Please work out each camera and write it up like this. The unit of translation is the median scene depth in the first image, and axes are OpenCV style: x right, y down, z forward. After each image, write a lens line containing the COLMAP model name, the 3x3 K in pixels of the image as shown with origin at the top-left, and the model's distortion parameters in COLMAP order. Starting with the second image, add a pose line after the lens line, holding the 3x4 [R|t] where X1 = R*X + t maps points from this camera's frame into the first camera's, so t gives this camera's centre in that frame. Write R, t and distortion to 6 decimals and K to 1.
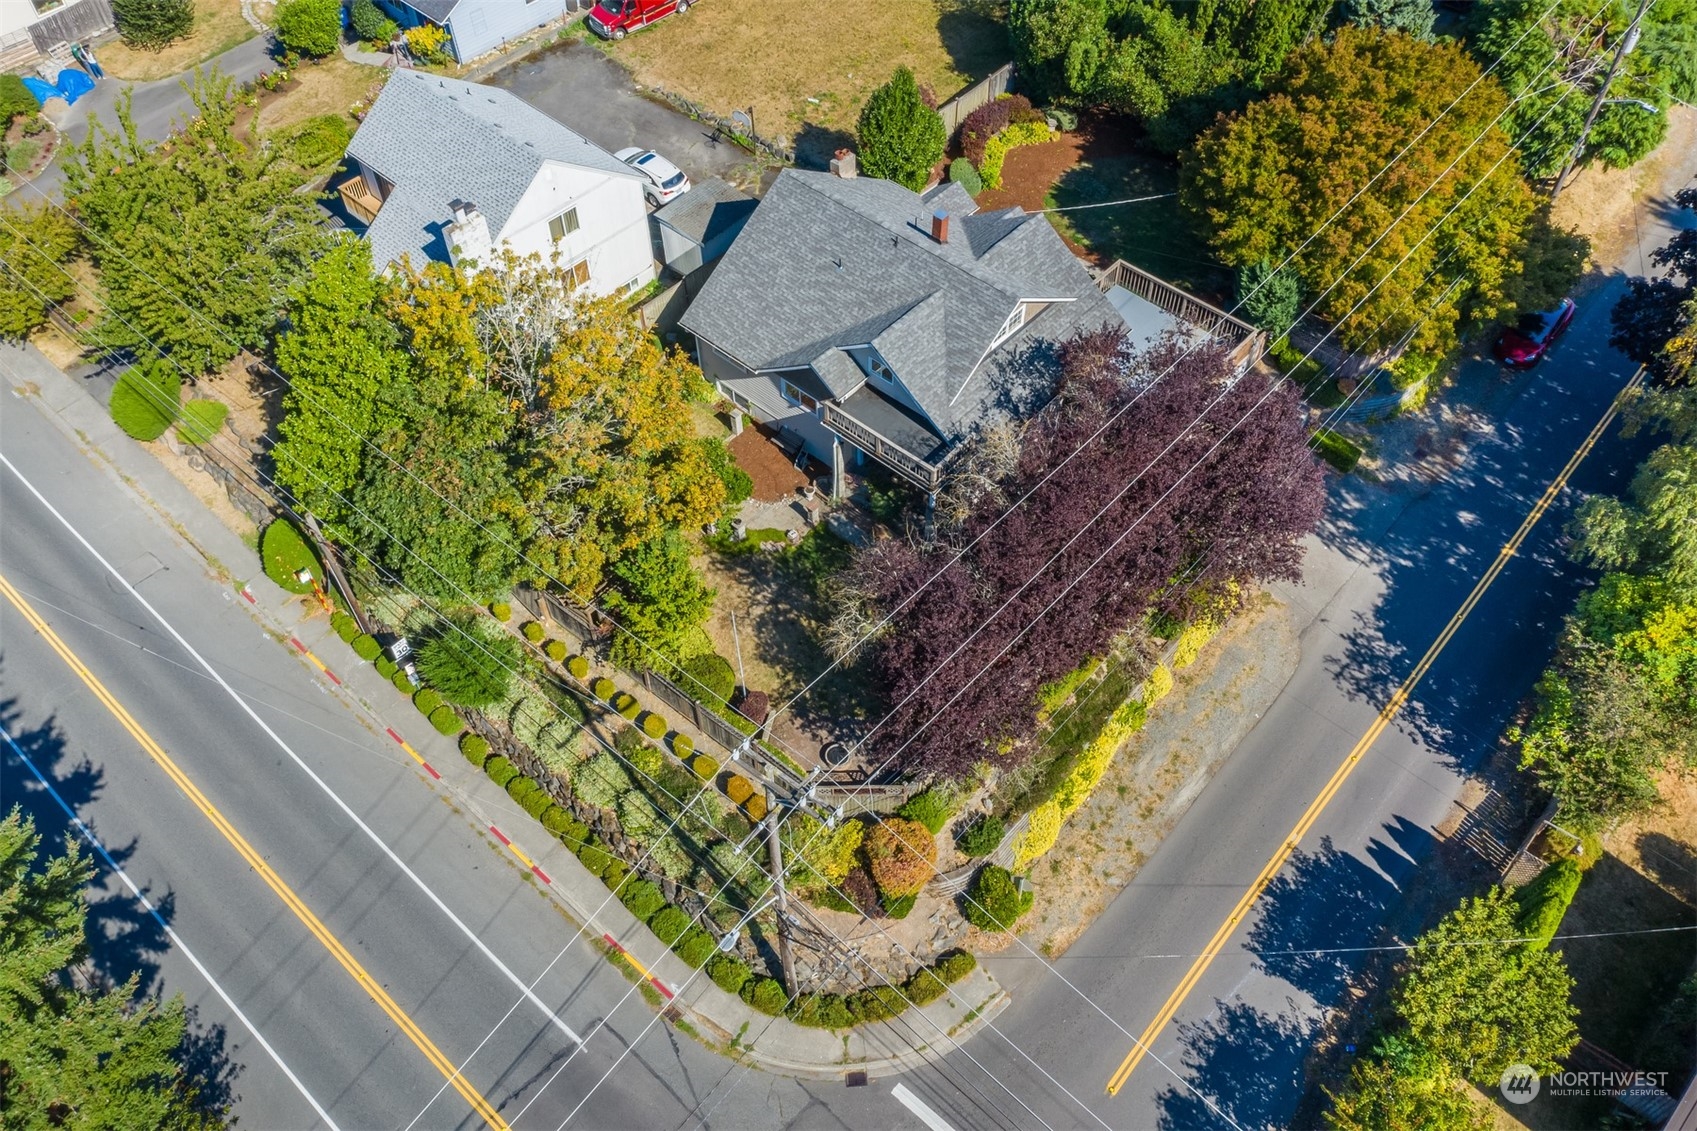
lens RADIAL K [[1347.0, 0, 864.2], [0, 1347.0, 560.2], [0, 0, 1]] dist [-0.005137, 0.009529]
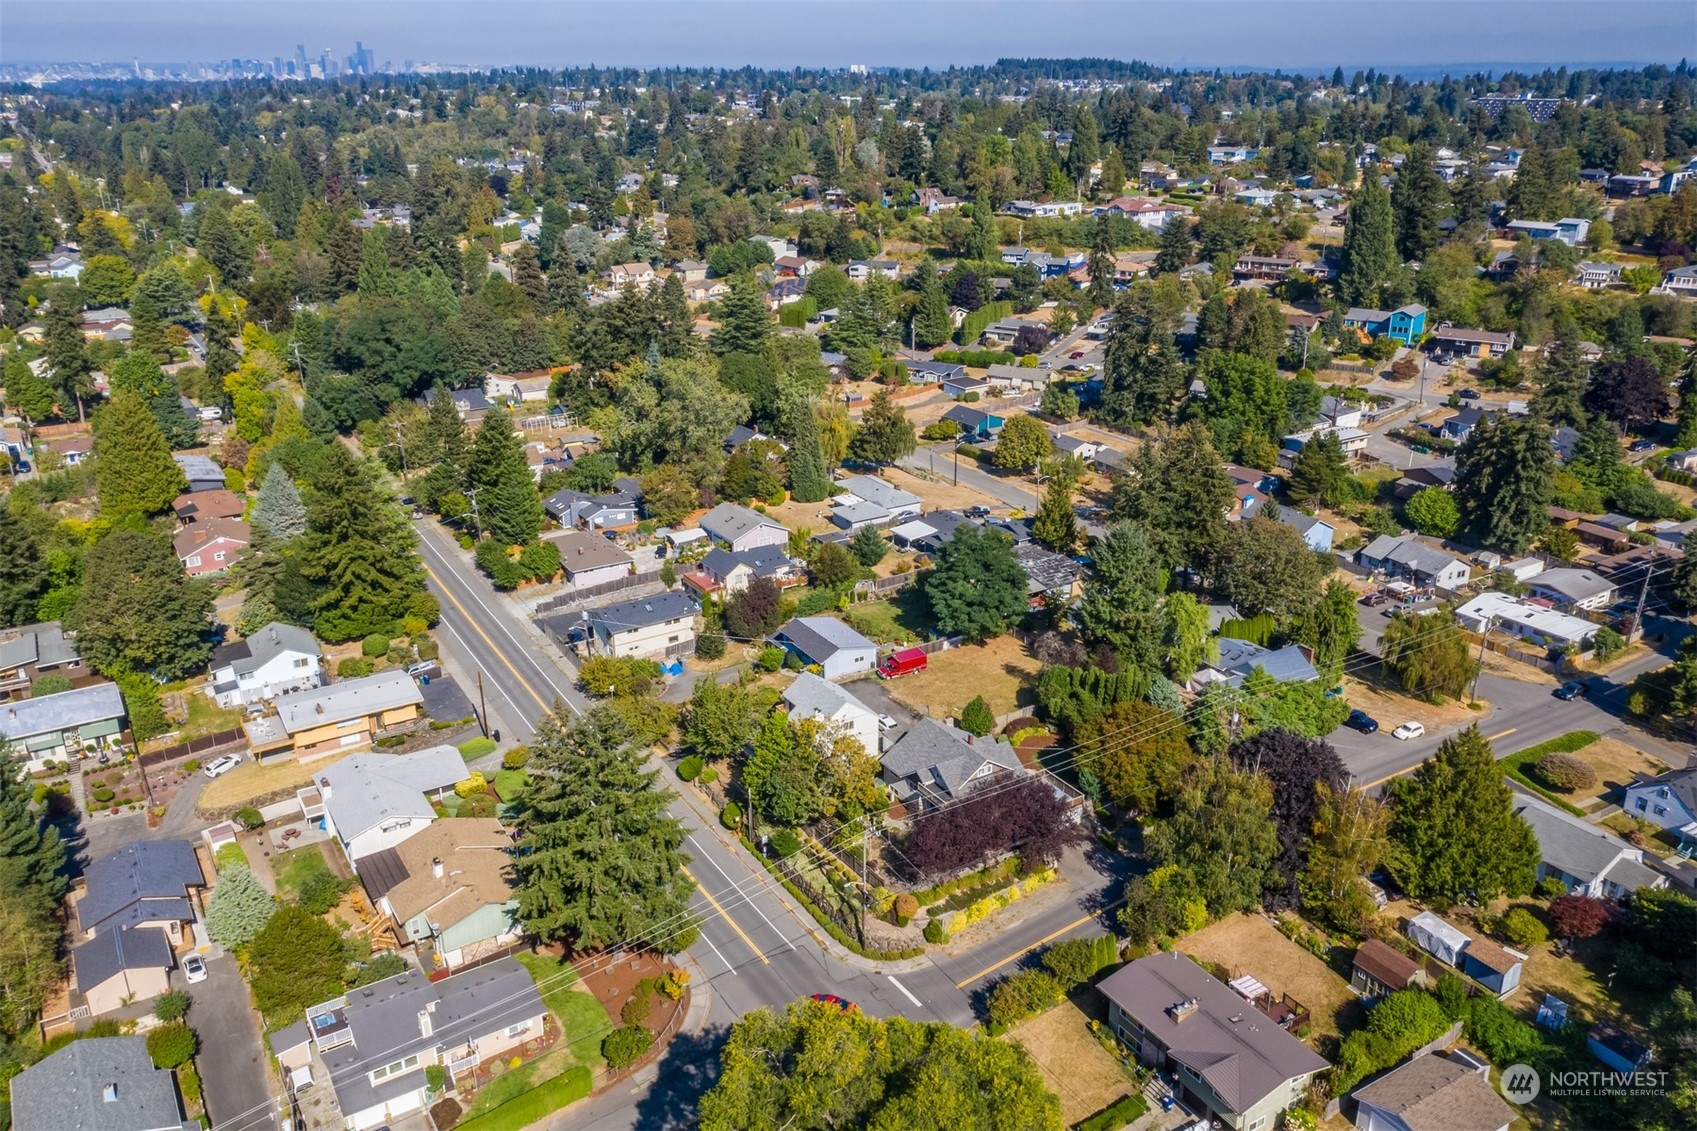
lens RADIAL K [[1347.0, 0, 848.1], [0, 1347.0, 565.1], [0, 0, 1]] dist [-0.005137, 0.009529]
pose [[0.960798, 0.103717, -0.257119, 0.538225], [-0.216903, 0.858825, -0.464082, 0.886404], [0.172687, 0.501659, 0.847654, -1.807555]]
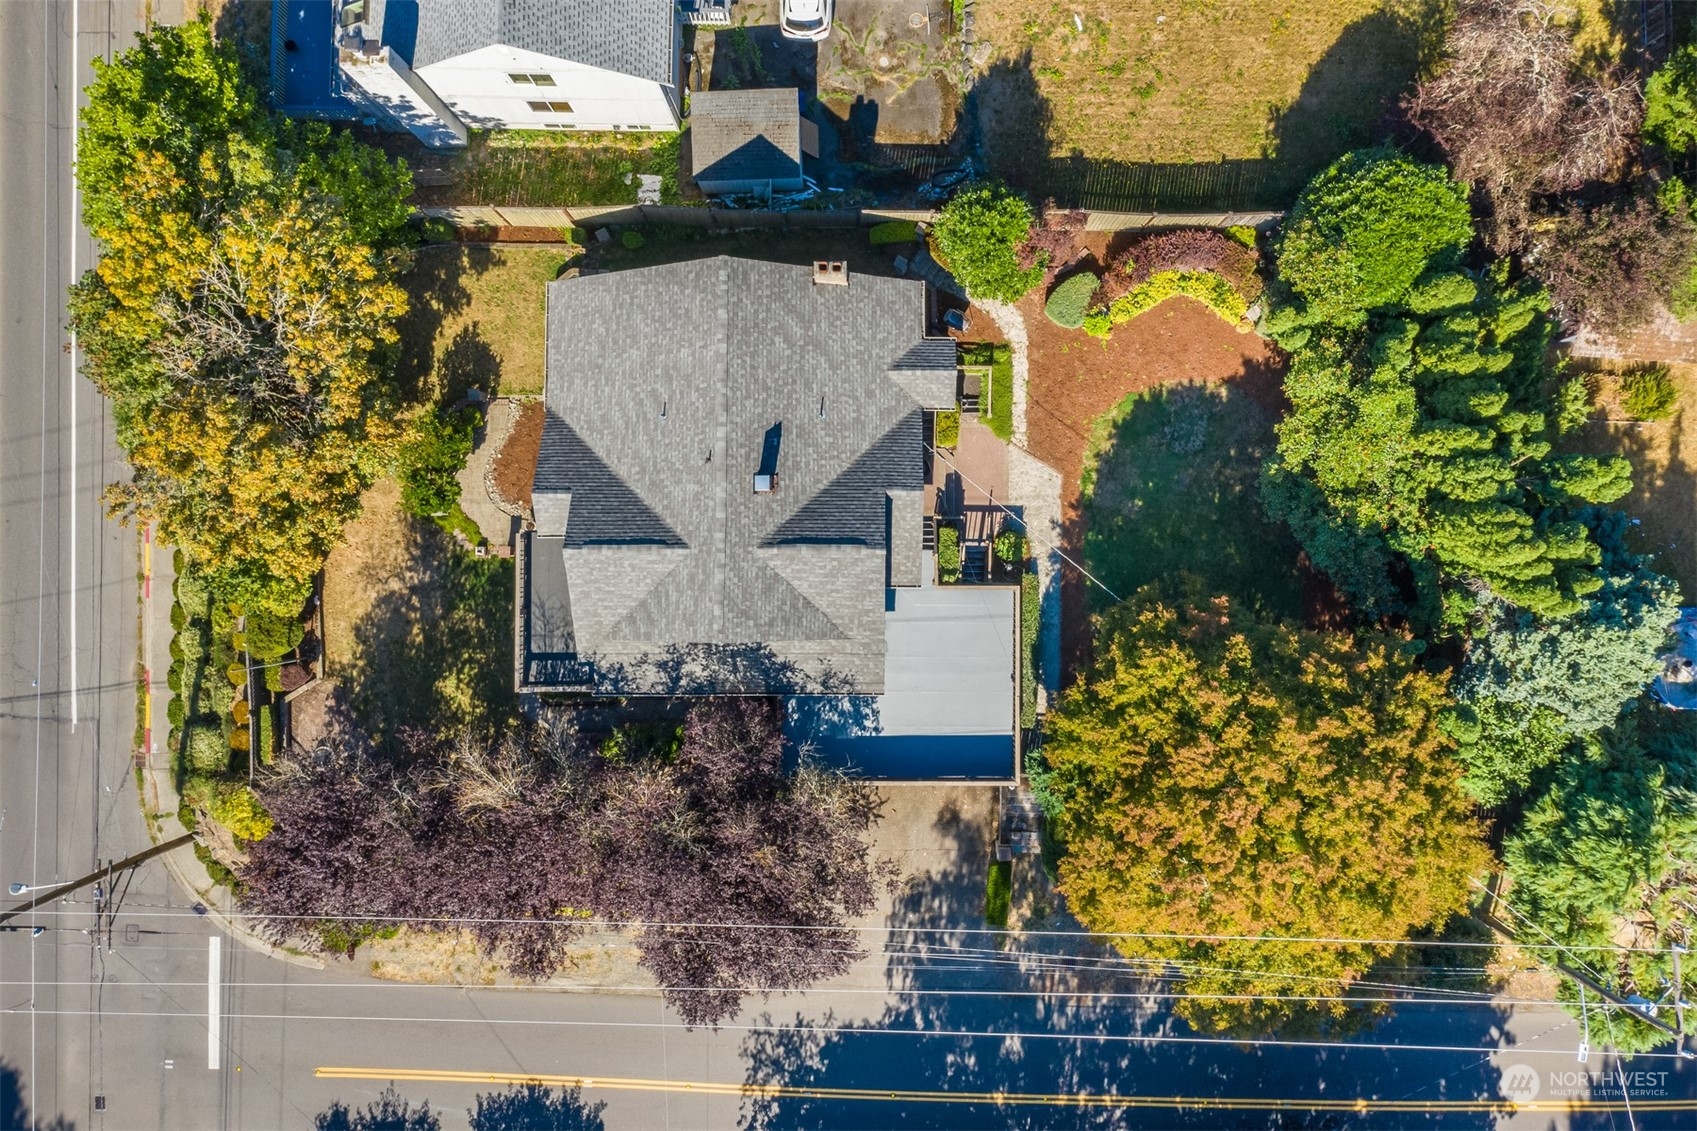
lens RADIAL K [[1347.0, 0, 840.6], [0, 1347.0, 551.2], [0, 0, 1]] dist [-0.005137, 0.009529]
pose [[0.661723, 0.749643, -0.012589, 0.133121], [-0.571563, 0.515254, 0.638615, -0.800168], [0.485219, -0.415391, 0.769424, 0.396474]]
